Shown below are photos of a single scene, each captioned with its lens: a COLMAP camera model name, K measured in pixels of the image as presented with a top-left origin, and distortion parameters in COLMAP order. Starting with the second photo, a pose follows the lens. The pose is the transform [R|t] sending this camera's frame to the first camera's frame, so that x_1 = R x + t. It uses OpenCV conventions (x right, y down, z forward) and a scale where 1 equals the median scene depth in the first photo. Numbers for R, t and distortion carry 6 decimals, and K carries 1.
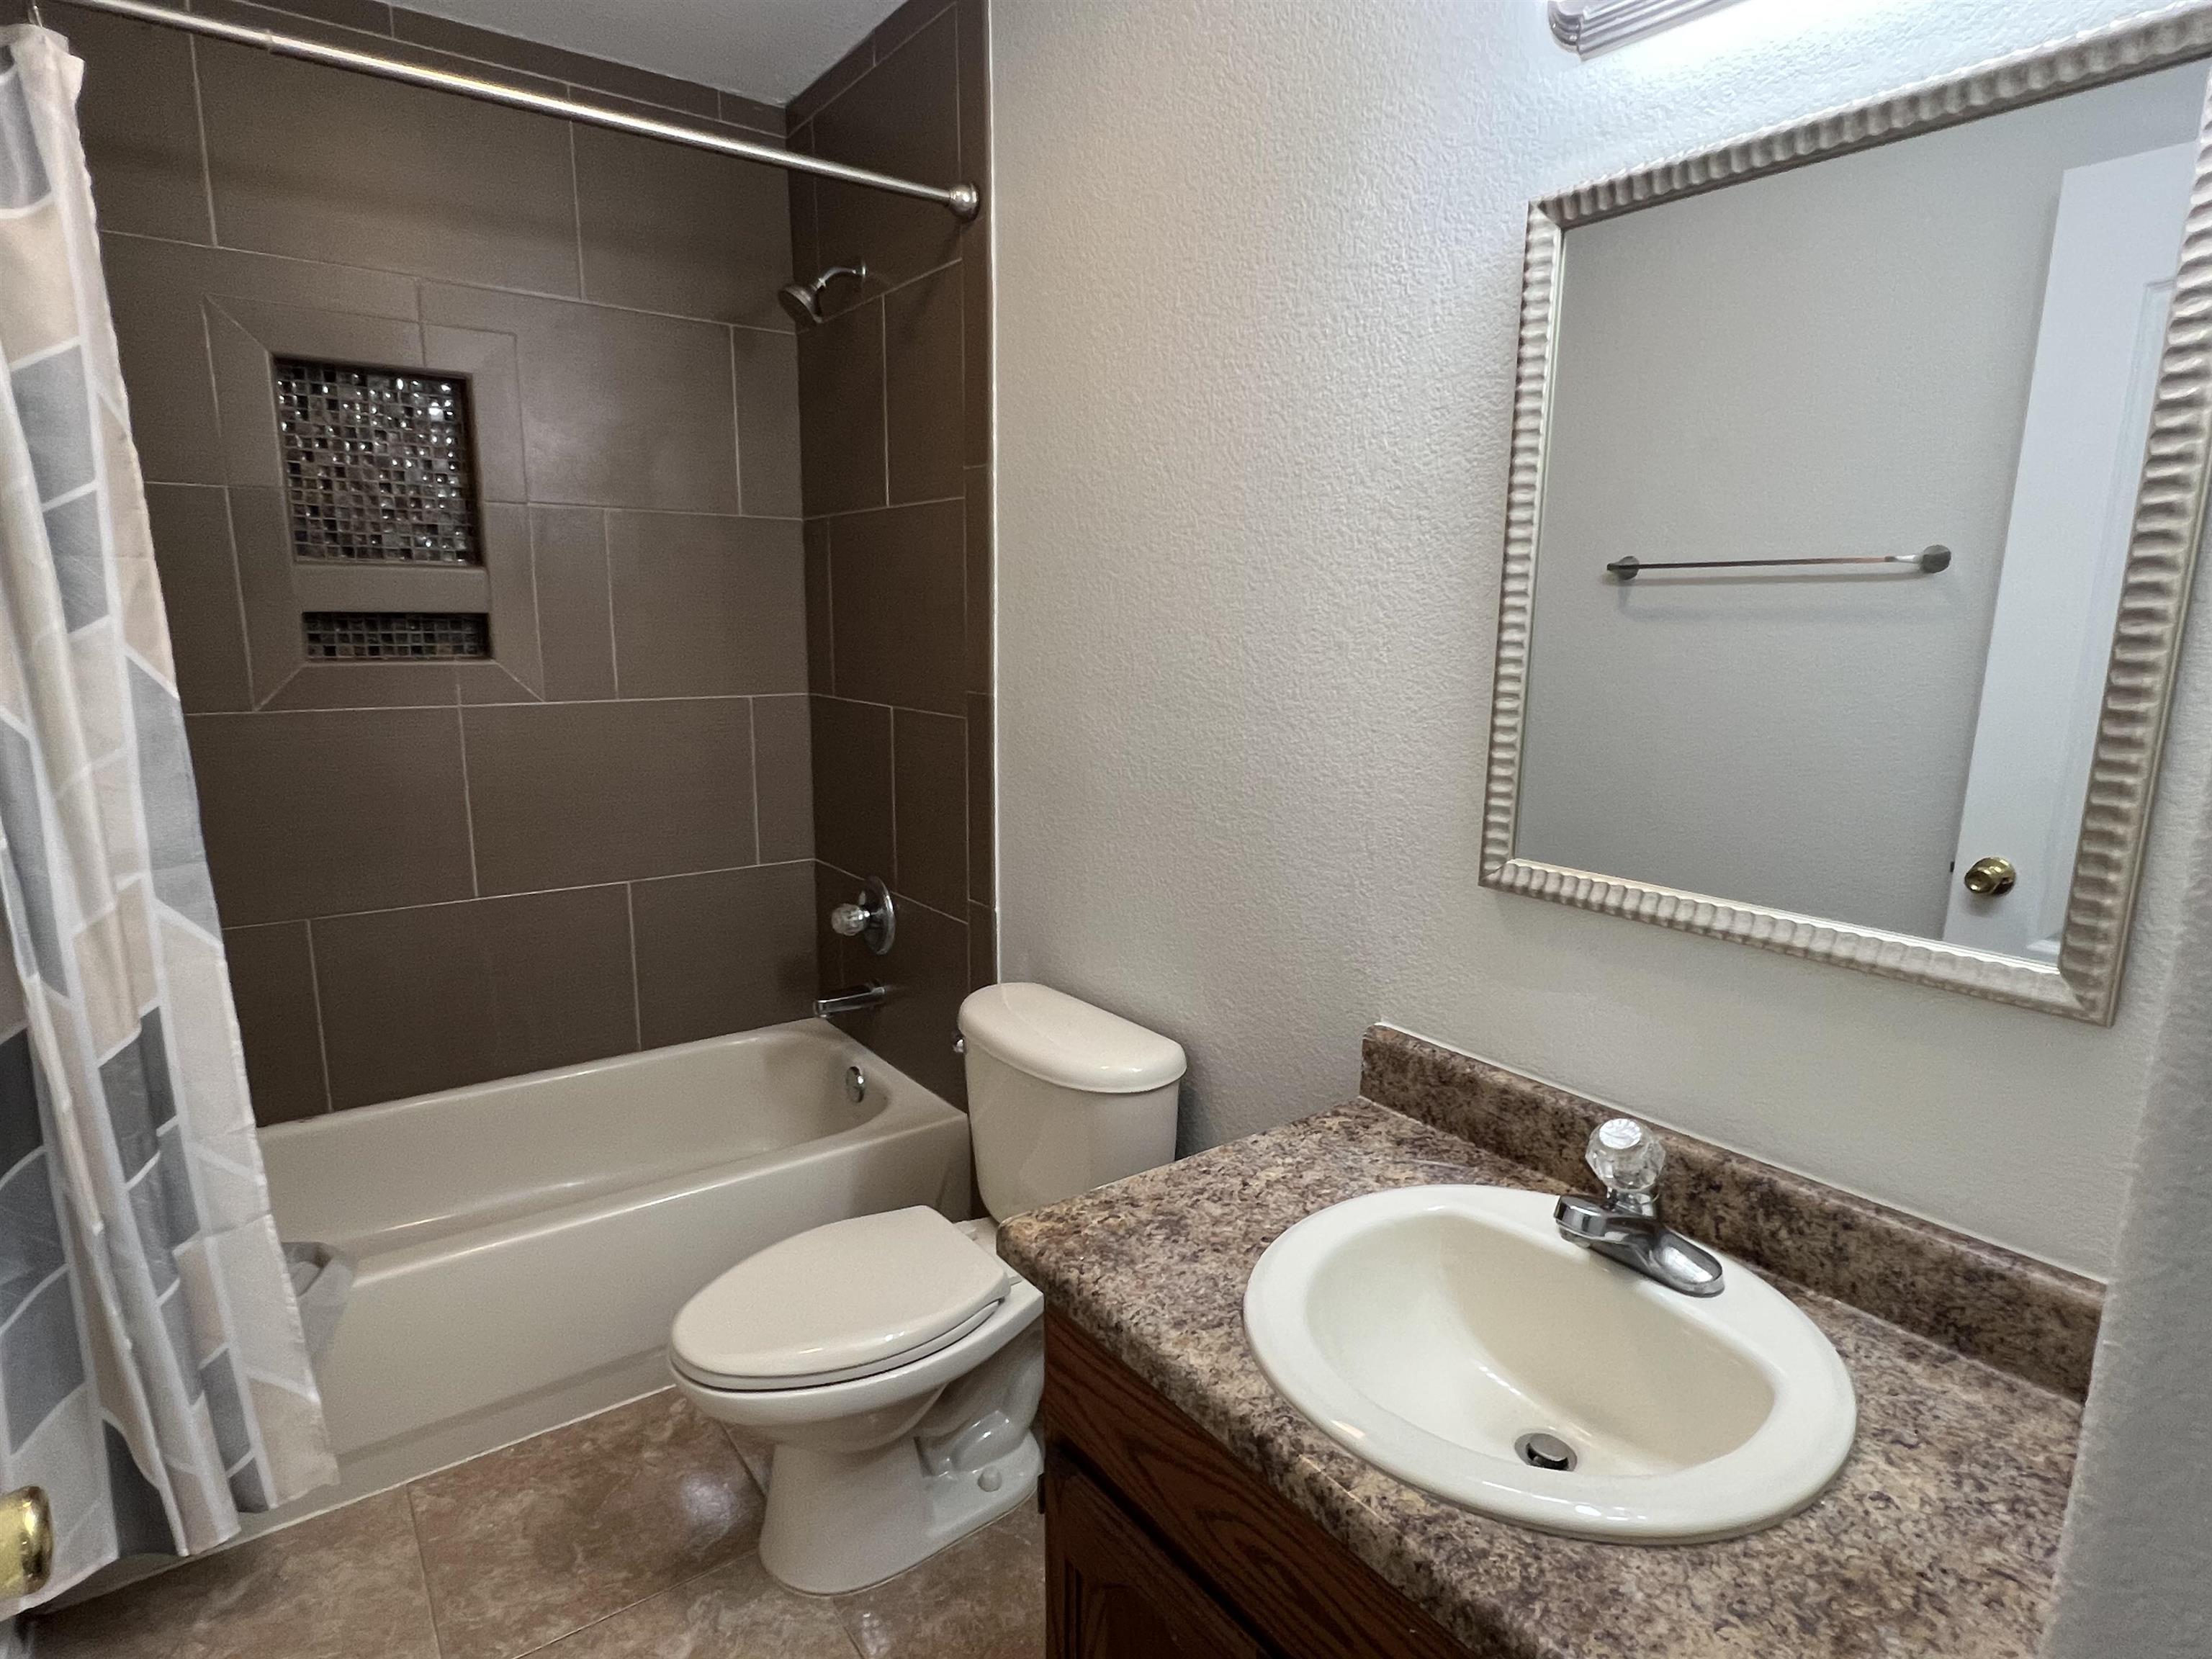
lens RADIAL K [[1231.7, 0, 1102.3], [0, 1231.7, 840.3], [0, 0, 1]] dist [0.022635, 0.000636]
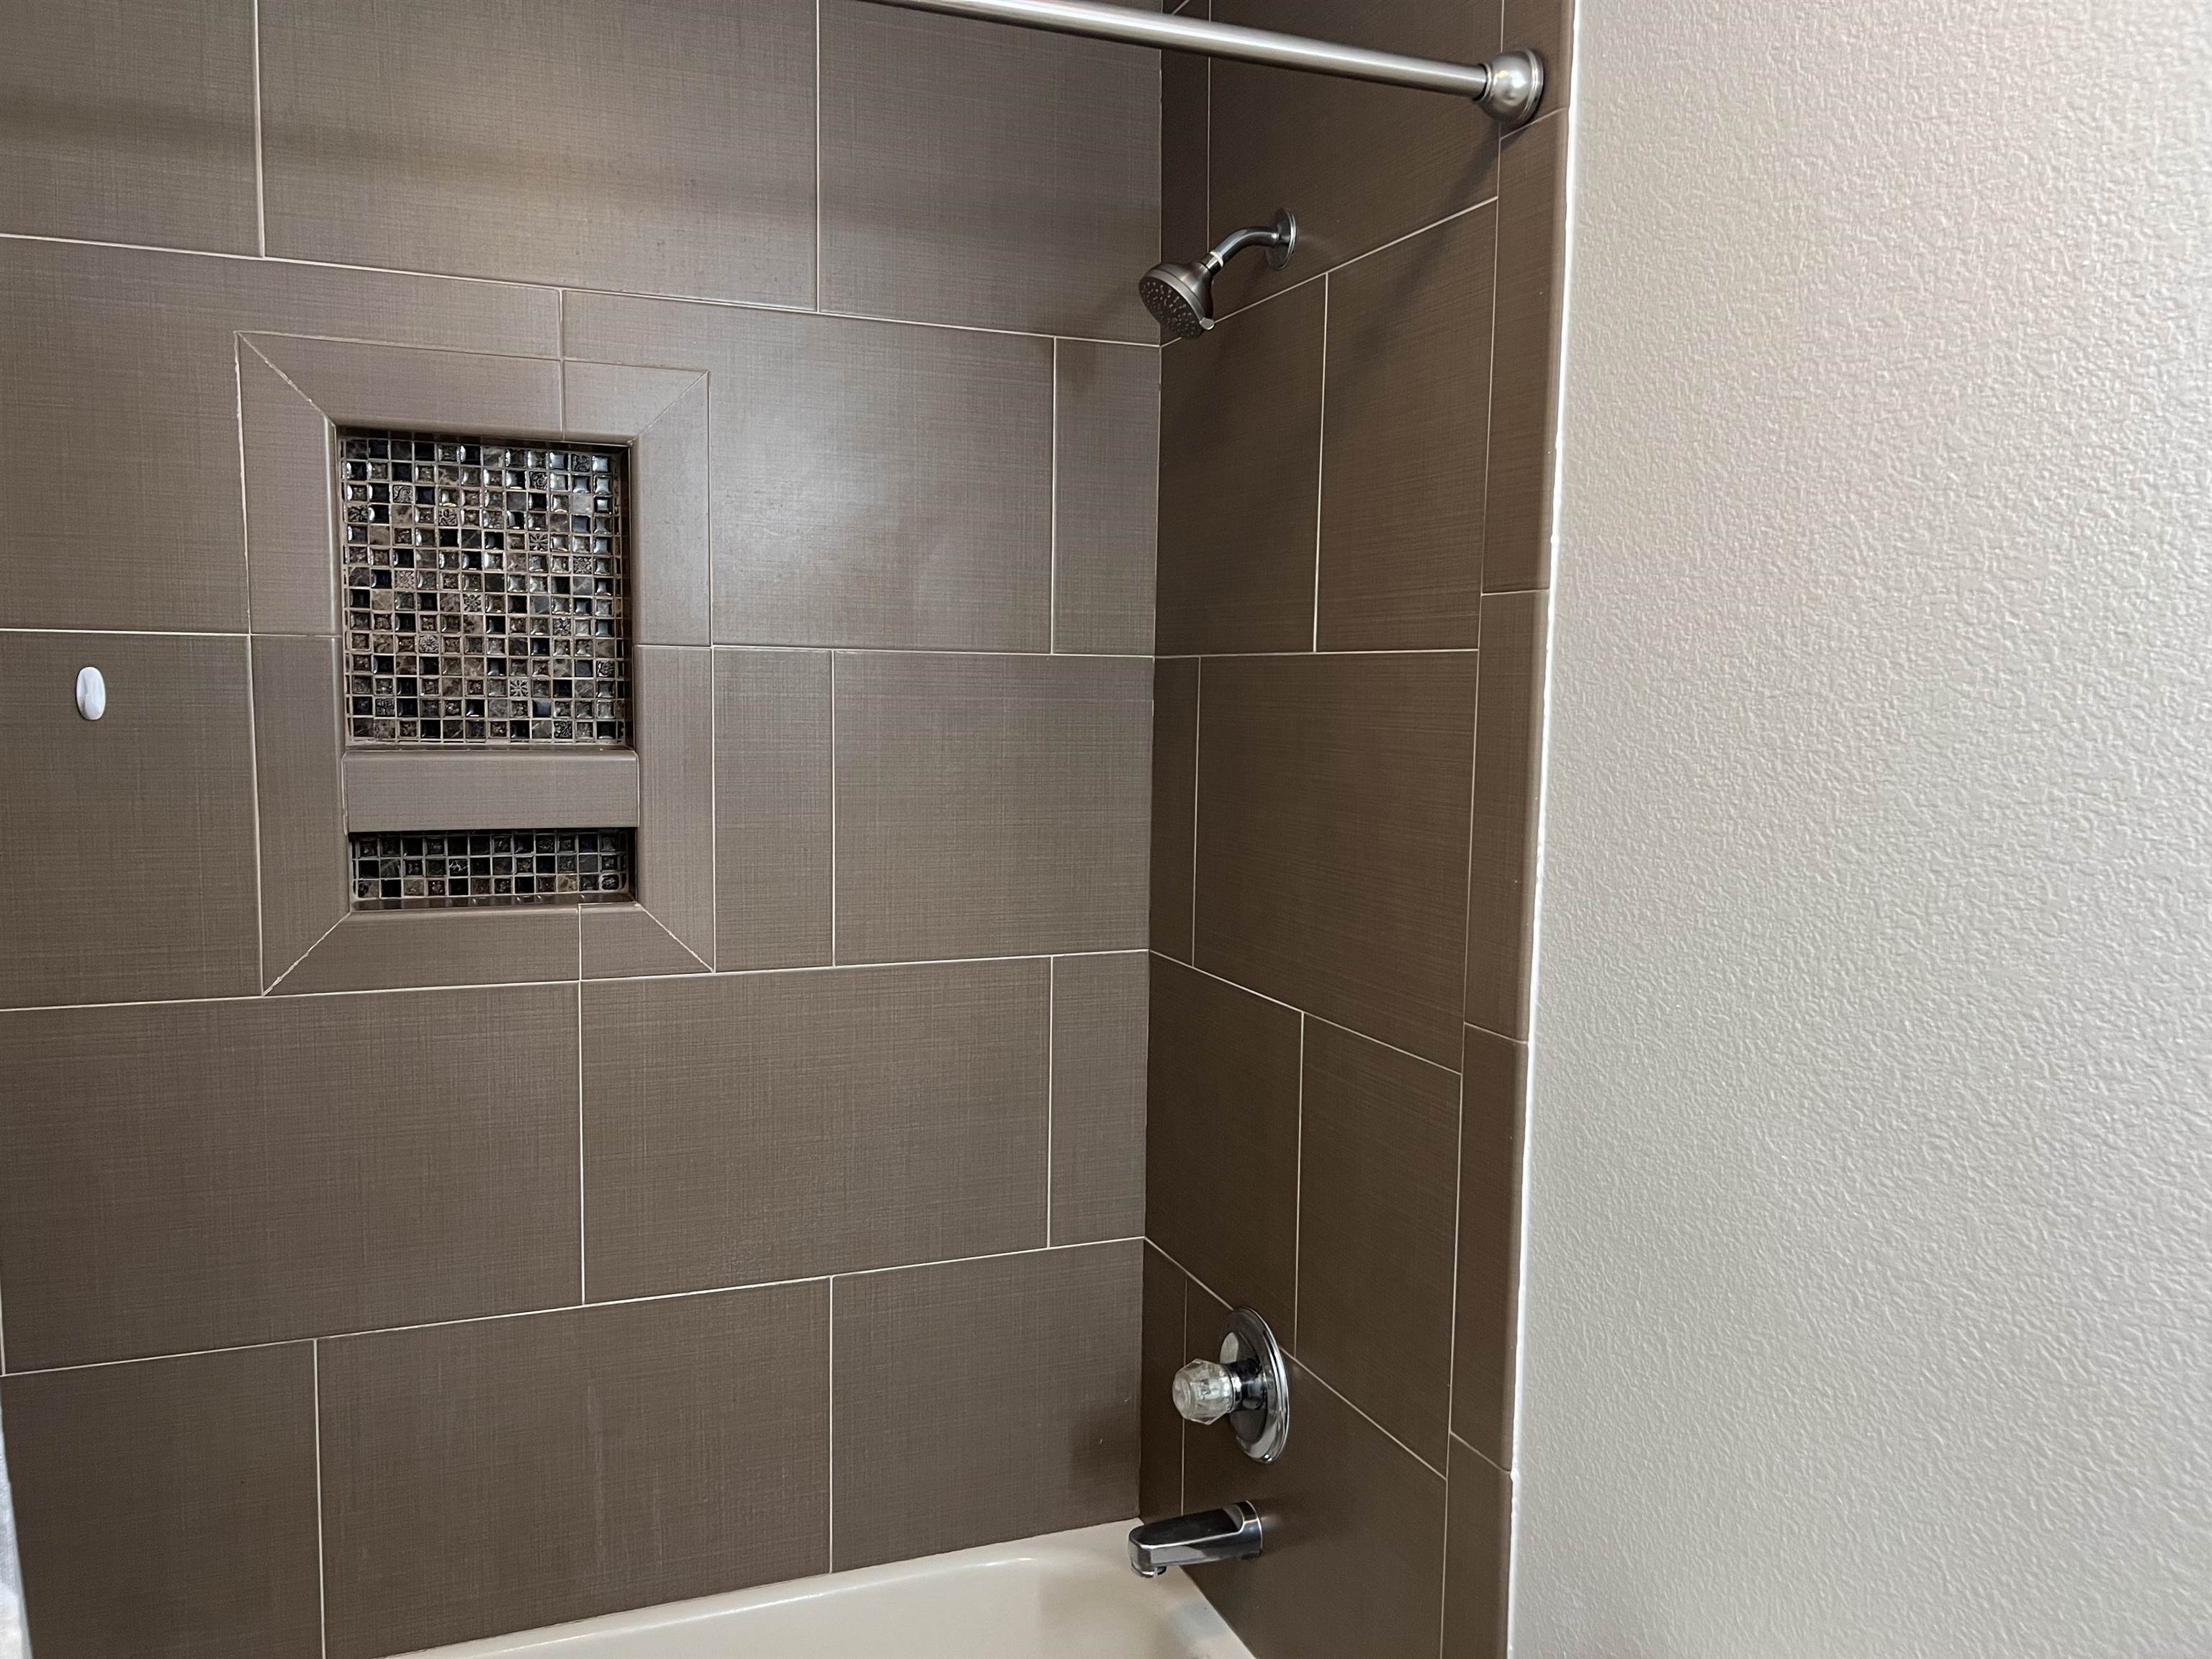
lens RADIAL K [[1713.2, 0, 1106.0], [0, 1713.2, 829.5], [0, 0, 1]] dist [0.083086, -0.099695]
pose [[0.970285, 0.027913, -0.240349, -0.081050], [-0.051378, 0.994440, -0.091925, -0.120807], [0.236447, 0.101542, 0.966324, 0.262720]]
